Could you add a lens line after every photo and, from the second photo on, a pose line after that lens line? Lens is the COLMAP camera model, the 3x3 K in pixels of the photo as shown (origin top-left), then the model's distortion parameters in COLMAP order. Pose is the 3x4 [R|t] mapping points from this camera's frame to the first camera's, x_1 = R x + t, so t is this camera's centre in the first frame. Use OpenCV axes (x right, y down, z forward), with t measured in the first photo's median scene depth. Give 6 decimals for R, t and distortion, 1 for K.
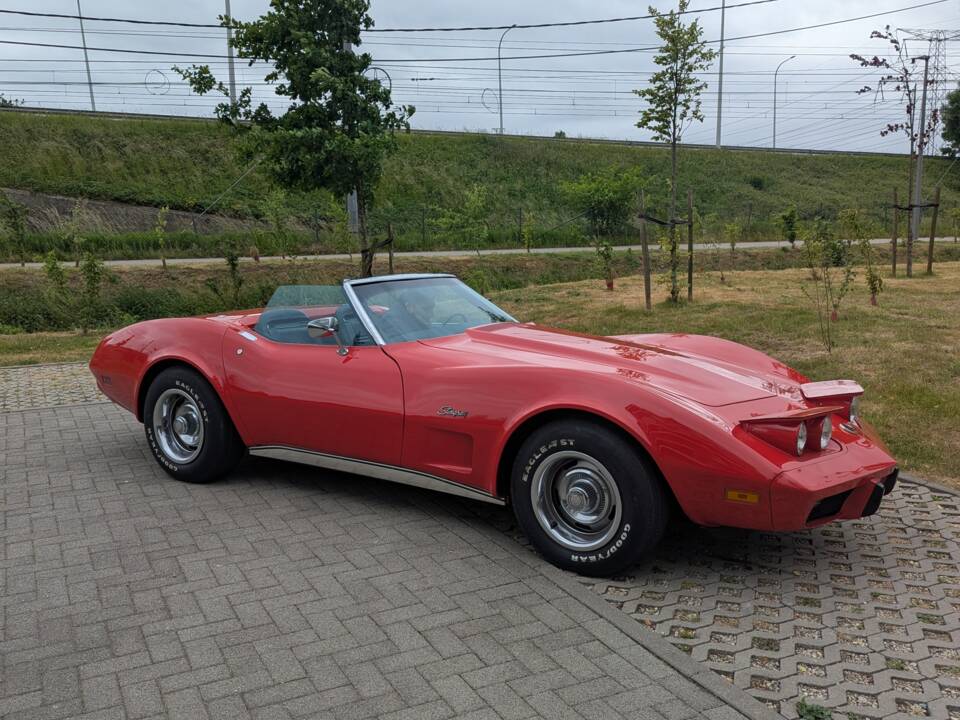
lens RADIAL K [[851.9, 0, 480.0], [0, 851.9, 360.0], [0, 0, 1]] dist [0.005179, 0.002756]
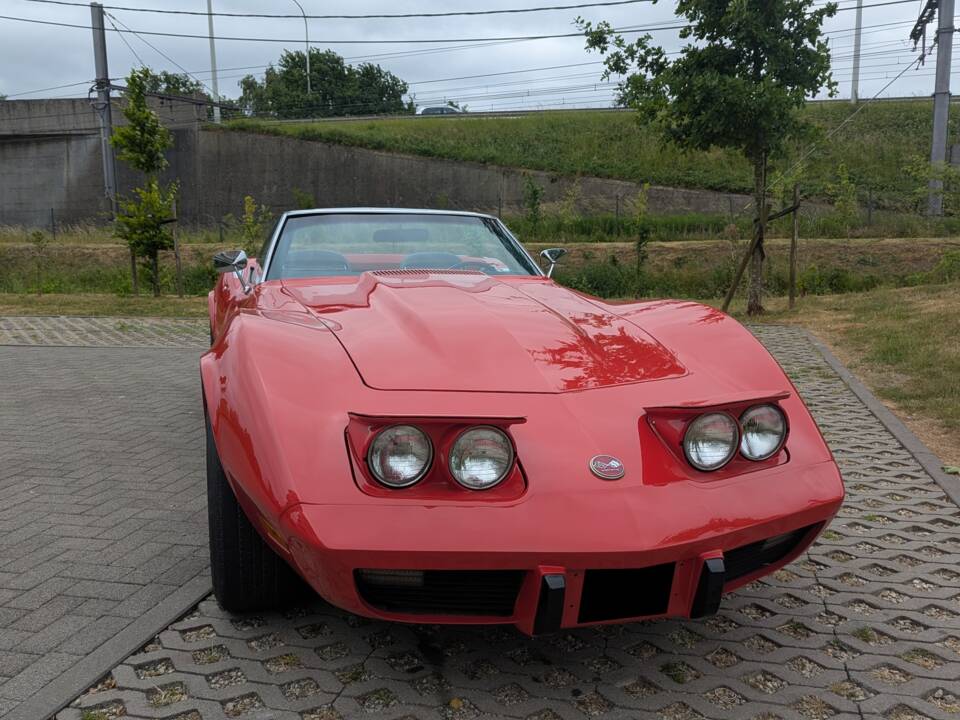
lens RADIAL K [[895.6, 0, 478.5], [0, 895.6, 355.6], [0, 0, 1]] dist [-0.104244, 0.285701]
pose [[0.764446, 0.088770, -0.638547, 0.087138], [-0.091127, 0.995409, 0.029286, 0.001675], [0.638215, 0.035802, 0.769025, 0.069110]]
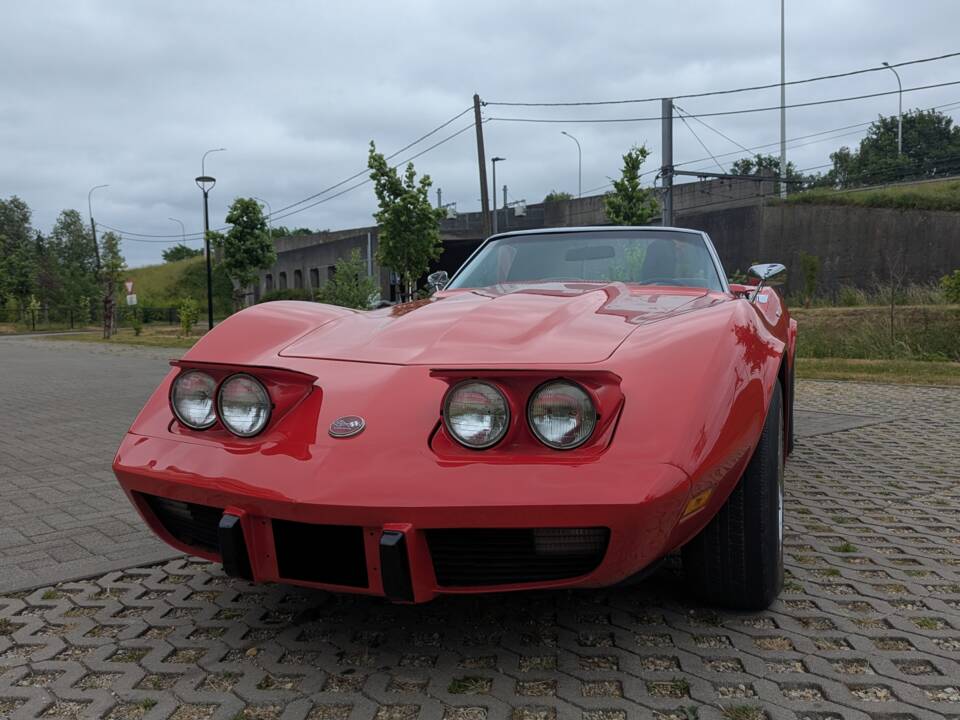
lens RADIAL K [[885.9, 0, 486.8], [0, 885.9, 357.6], [0, 0, 1]] dist [0.045432, -0.011022]
pose [[0.228895, 0.045659, -0.972380, 0.117989], [-0.129400, 0.991462, 0.016095, 0.003455], [0.964812, 0.122141, 0.232849, 0.120287]]
